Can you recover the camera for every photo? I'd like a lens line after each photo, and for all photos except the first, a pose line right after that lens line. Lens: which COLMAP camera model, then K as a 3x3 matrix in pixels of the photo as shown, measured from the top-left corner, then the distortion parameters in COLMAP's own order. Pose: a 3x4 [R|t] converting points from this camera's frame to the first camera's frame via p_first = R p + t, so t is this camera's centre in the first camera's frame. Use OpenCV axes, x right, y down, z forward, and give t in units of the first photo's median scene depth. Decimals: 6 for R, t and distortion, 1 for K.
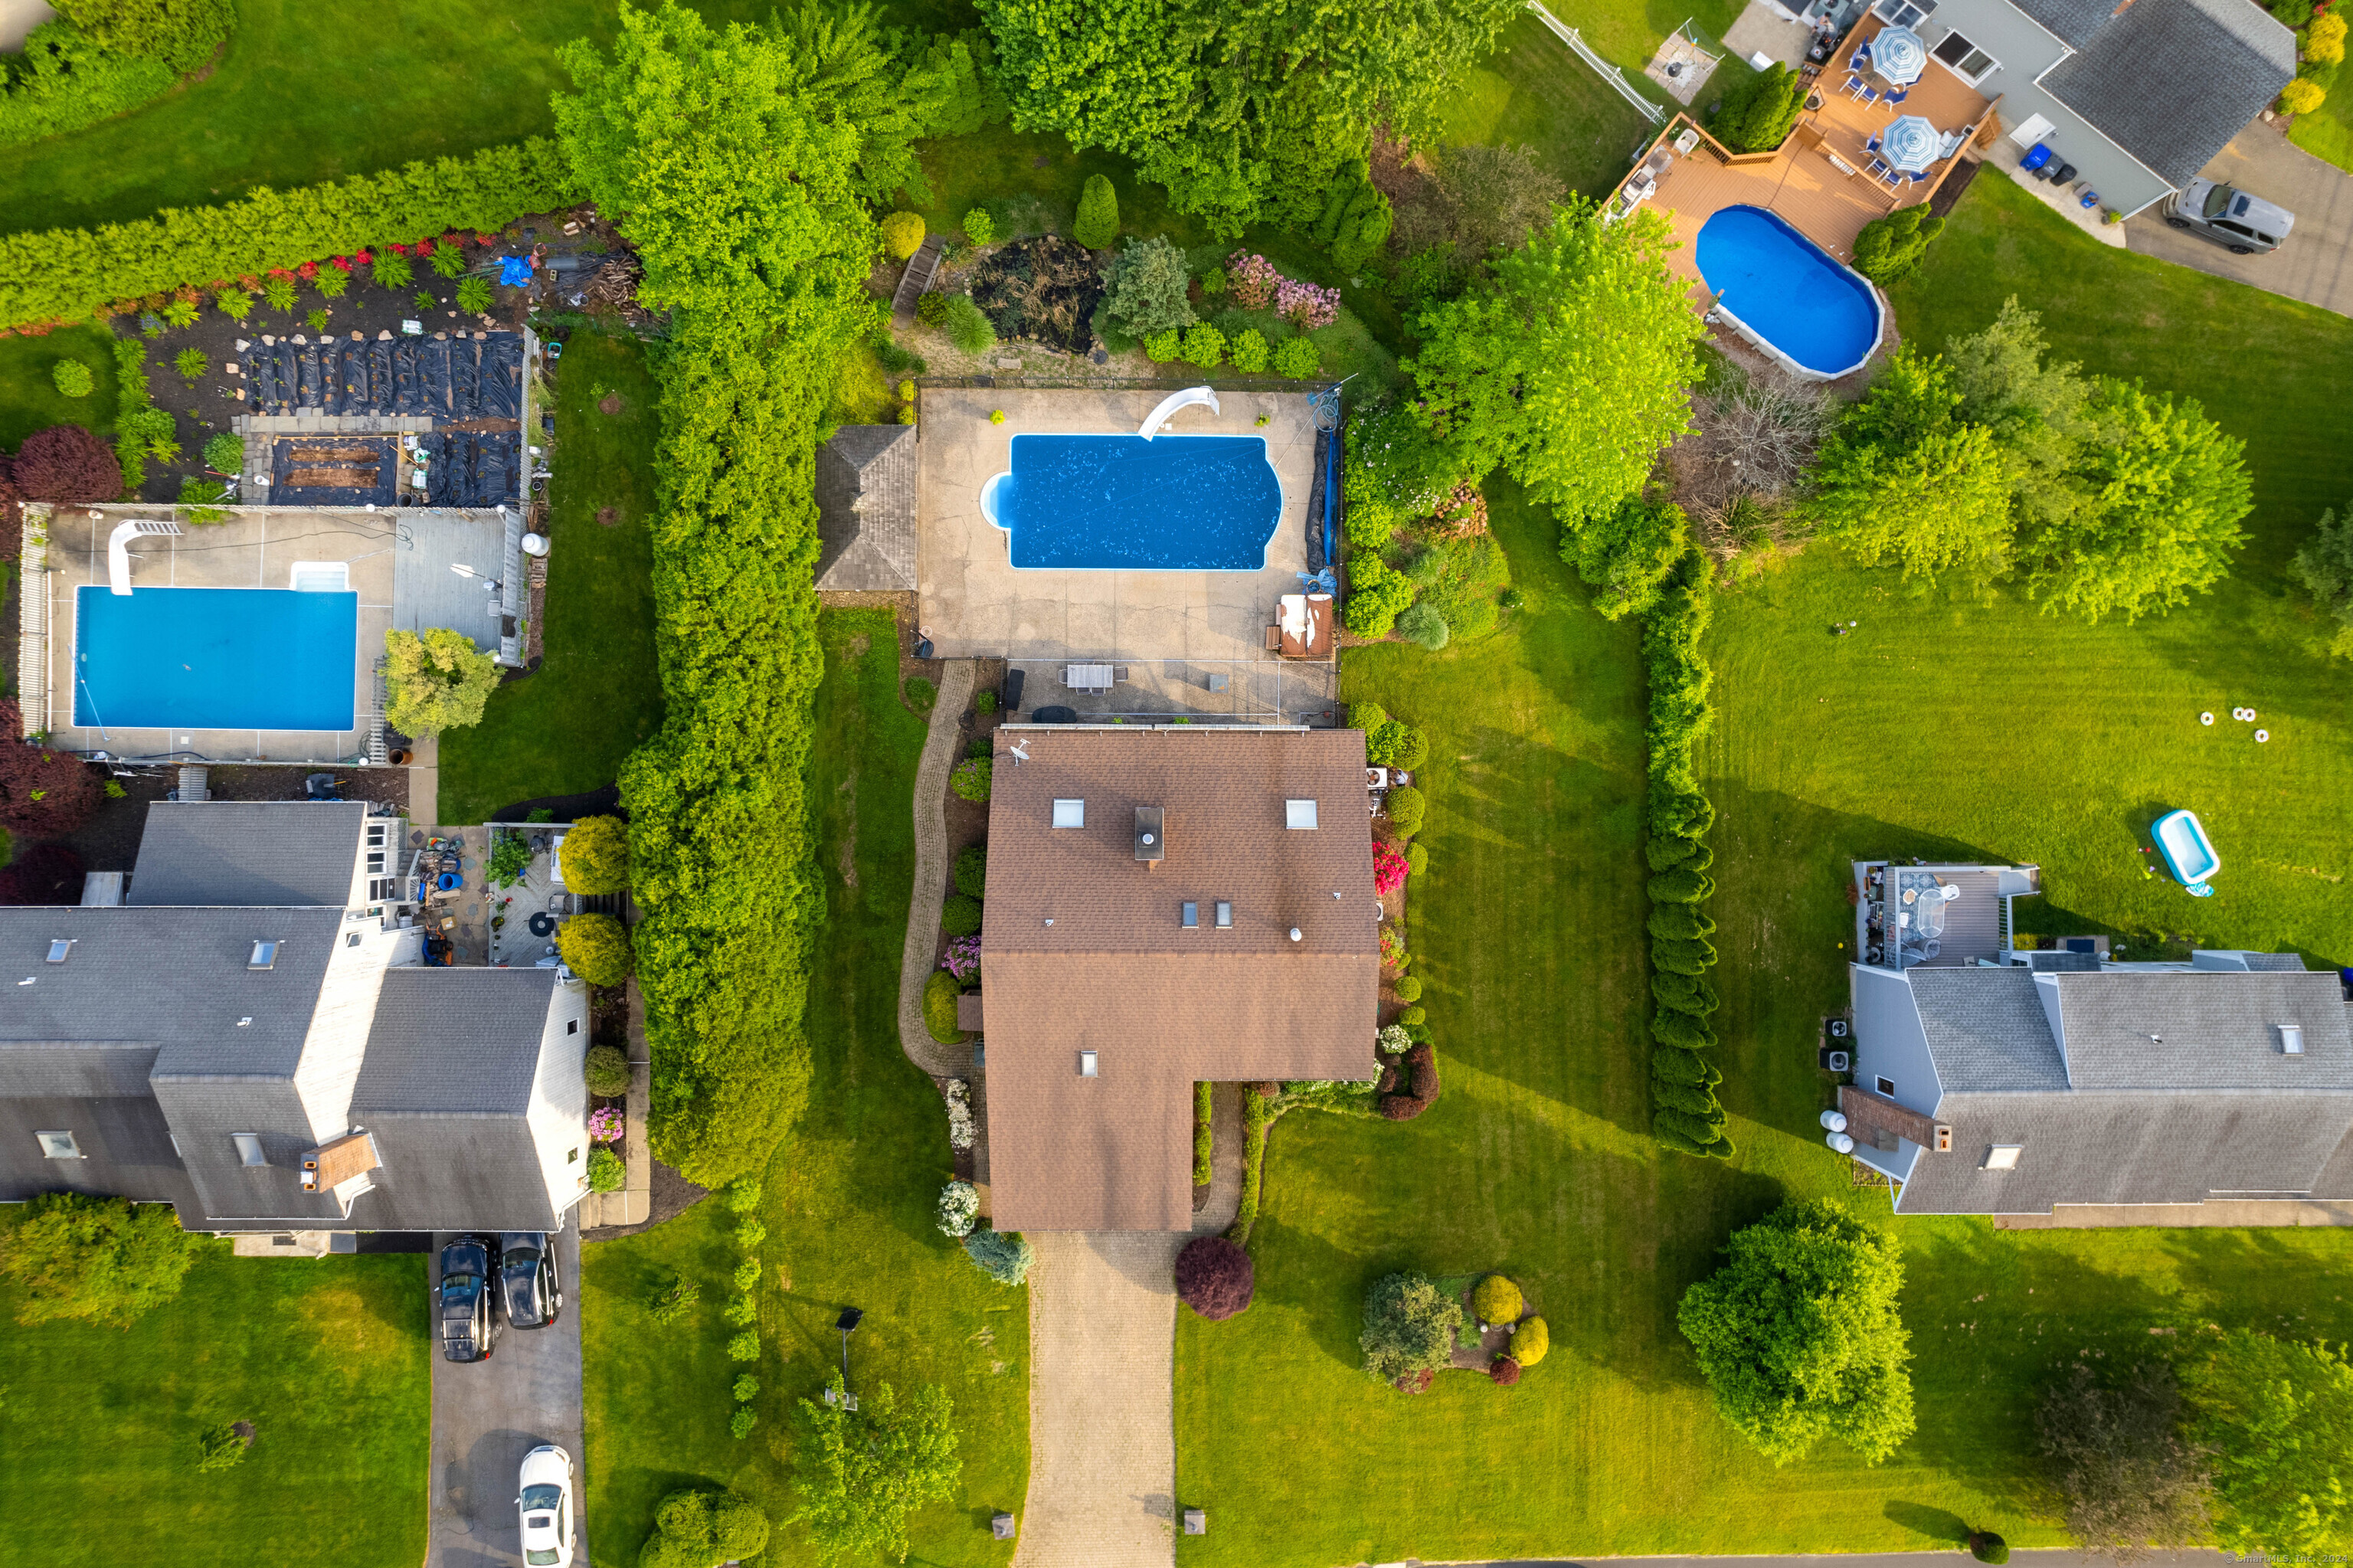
lens RADIAL K [[1503.9, 0, 1176.5], [0, 1503.9, 784.0], [0, 0, 1]] dist [-0.066283, 0.062107]
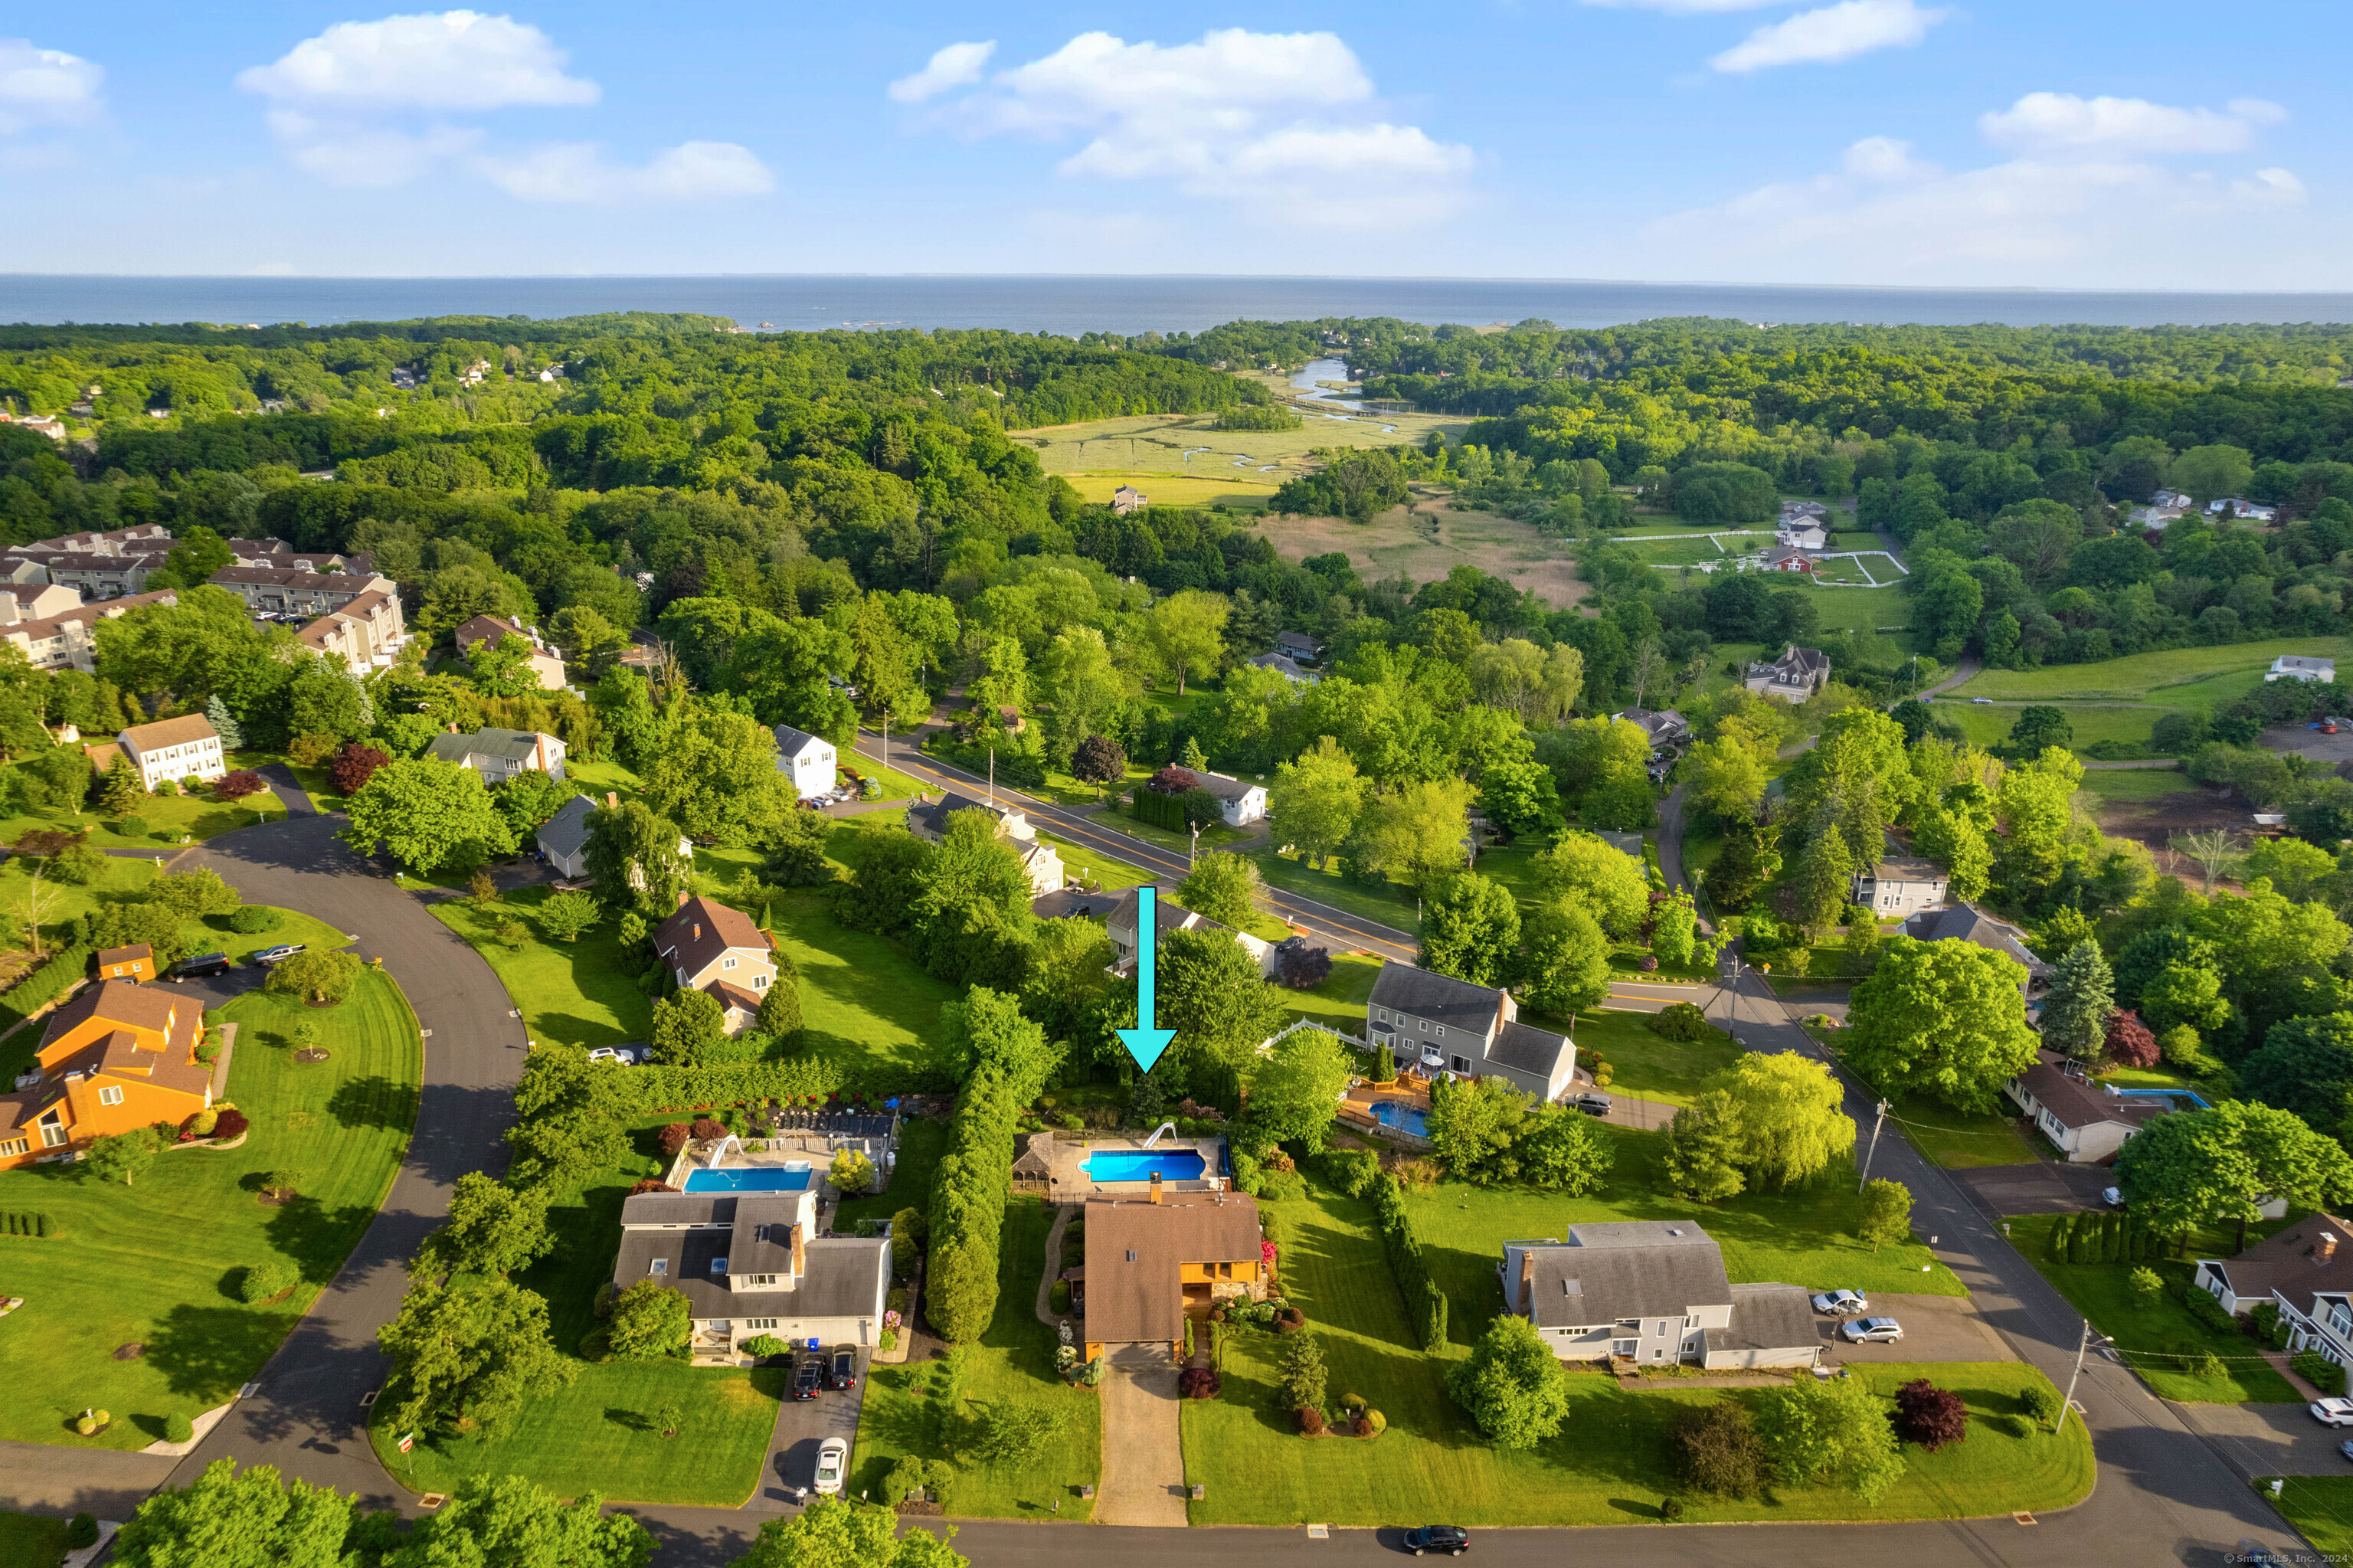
lens RADIAL K [[1503.9, 0, 1176.5], [0, 1503.9, 784.0], [0, 0, 1]] dist [-0.066283, 0.062107]
pose [[0.998585, -0.011526, 0.051906, -0.092192], [0.052797, 0.330411, -0.942359, 1.836603], [-0.006288, 0.943767, 0.330552, -0.337465]]
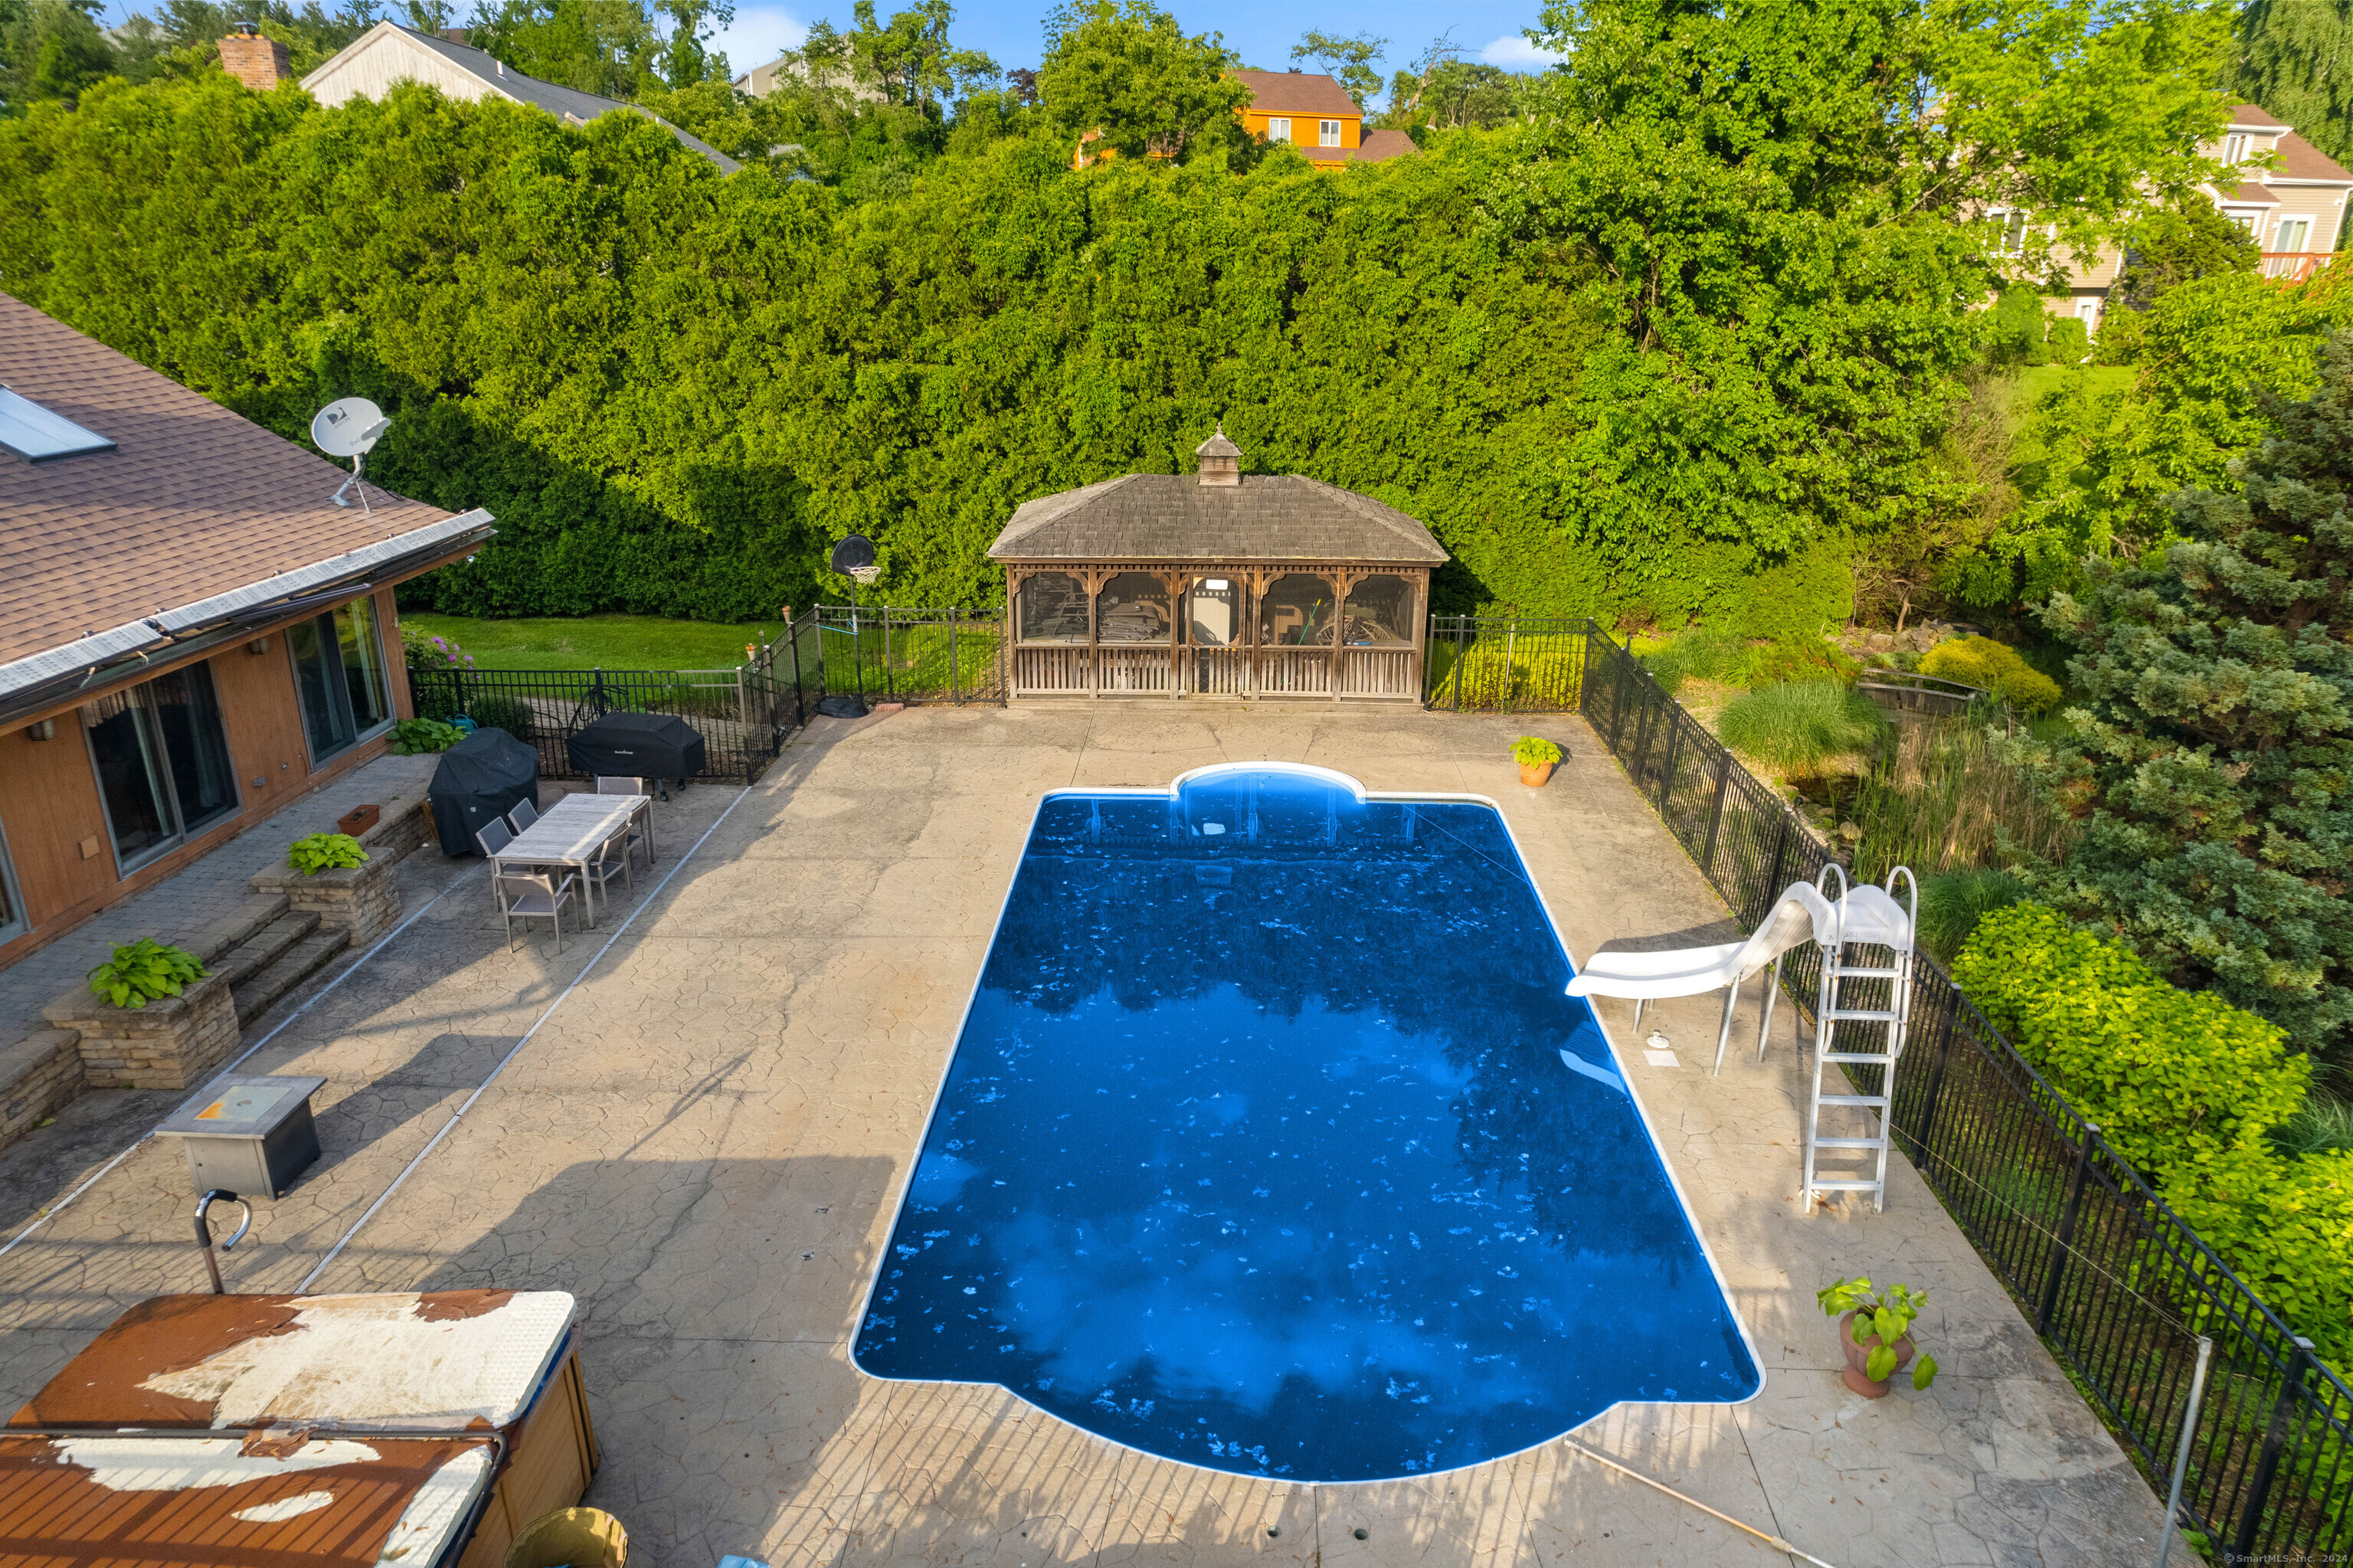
lens RADIAL K [[1503.9, 0, 1176.5], [0, 1503.9, 784.0], [0, 0, 1]] dist [-0.066283, 0.062107]
pose [[-0.031822, 0.325004, -0.945177, 0.175662], [-0.997715, 0.046064, 0.049431, -0.185282], [0.059604, 0.944590, 0.322795, 0.897838]]
